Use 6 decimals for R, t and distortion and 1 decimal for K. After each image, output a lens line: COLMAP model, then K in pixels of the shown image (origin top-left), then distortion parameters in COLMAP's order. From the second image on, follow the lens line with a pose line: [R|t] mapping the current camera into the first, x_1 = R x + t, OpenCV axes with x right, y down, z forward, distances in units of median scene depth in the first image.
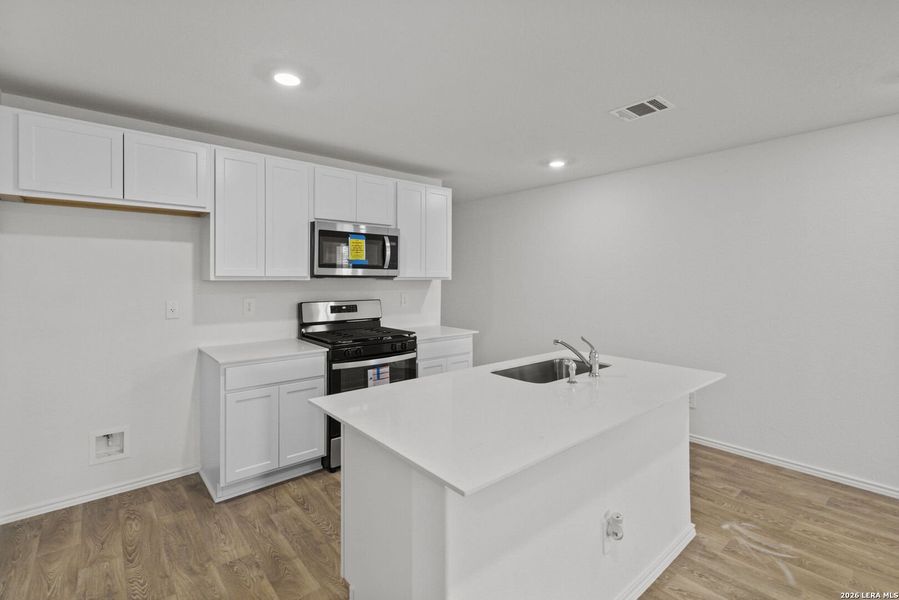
lens RADIAL K [[418.0, 0, 449.9], [0, 418.0, 282.0], [0, 0, 1]] dist [0.000891, 0.000177]
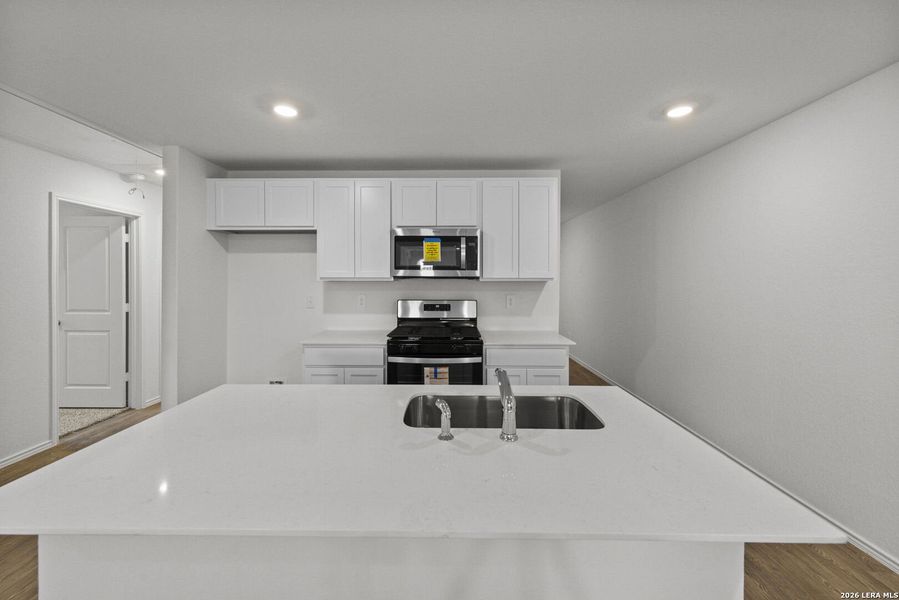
lens RADIAL K [[355.1, 0, 447.5], [0, 355.1, 281.4], [0, 0, 1]] dist [-0.006623, 0.000411]
pose [[0.753207, 0.005397, -0.657762, 0.389271], [-0.007174, 0.999974, -0.000010, -0.003425], [0.657745, 0.004726, 0.753226, 0.341155]]
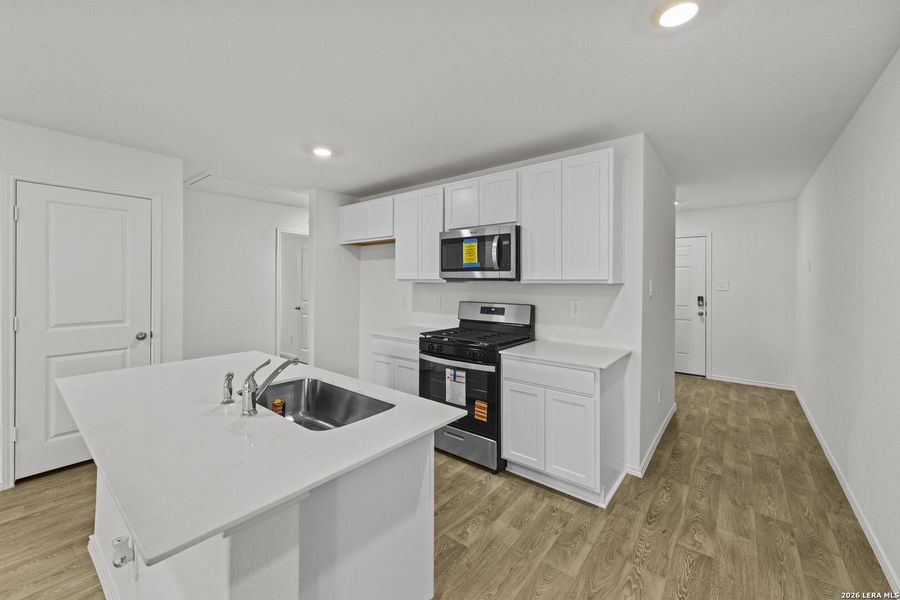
lens RADIAL K [[355.5, 0, 454.3], [0, 355.5, 290.4], [0, 0, 1]] dist [-0.006623, 0.000411]
pose [[0.189523, 0.026441, -0.981520, 0.619798], [-0.011045, 0.999632, 0.024796, -0.007056], [0.981814, 0.006141, 0.189745, 0.776950]]
